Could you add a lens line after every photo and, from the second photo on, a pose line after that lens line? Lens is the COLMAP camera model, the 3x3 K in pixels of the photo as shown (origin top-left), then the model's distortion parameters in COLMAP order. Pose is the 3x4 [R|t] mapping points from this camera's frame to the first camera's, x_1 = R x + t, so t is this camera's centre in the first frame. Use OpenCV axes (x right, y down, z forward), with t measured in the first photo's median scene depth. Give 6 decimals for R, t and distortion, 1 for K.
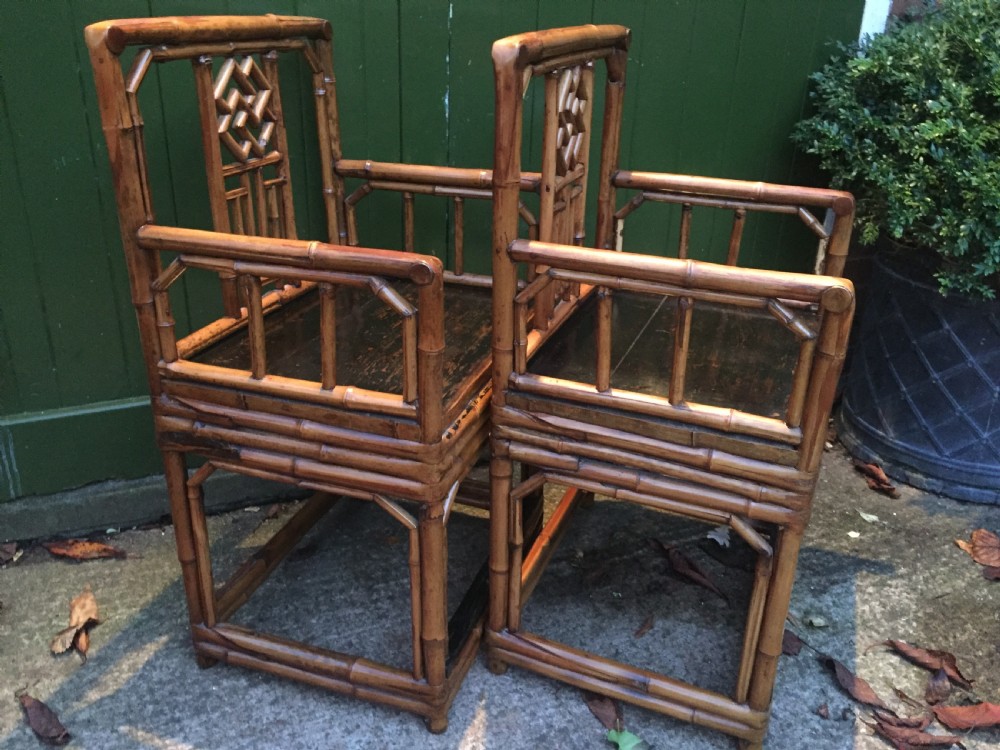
lens RADIAL K [[857.3, 0, 498.5], [0, 857.3, 370.0], [0, 0, 1]] dist [0.084642, -0.125008]
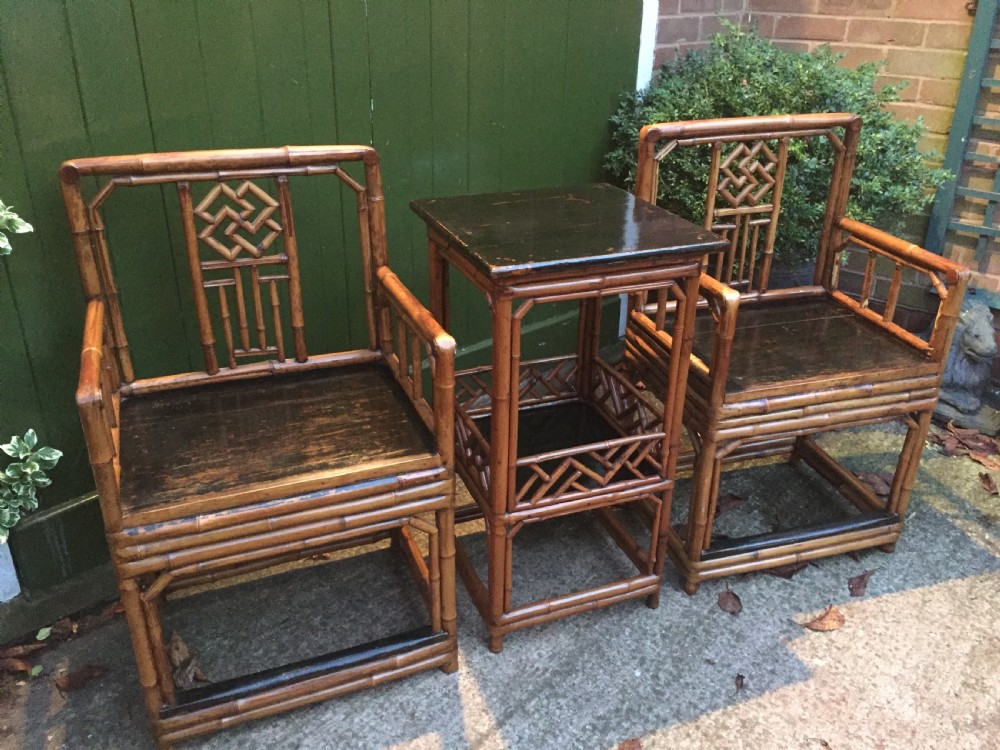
lens RADIAL K [[857.3, 0, 498.5], [0, 857.3, 370.0], [0, 0, 1]] dist [0.084642, -0.125008]
pose [[0.925451, -0.183102, 0.331684, -0.479345], [0.167088, 0.982975, 0.076436, -0.139687], [-0.340032, -0.015317, 0.940289, -0.298361]]
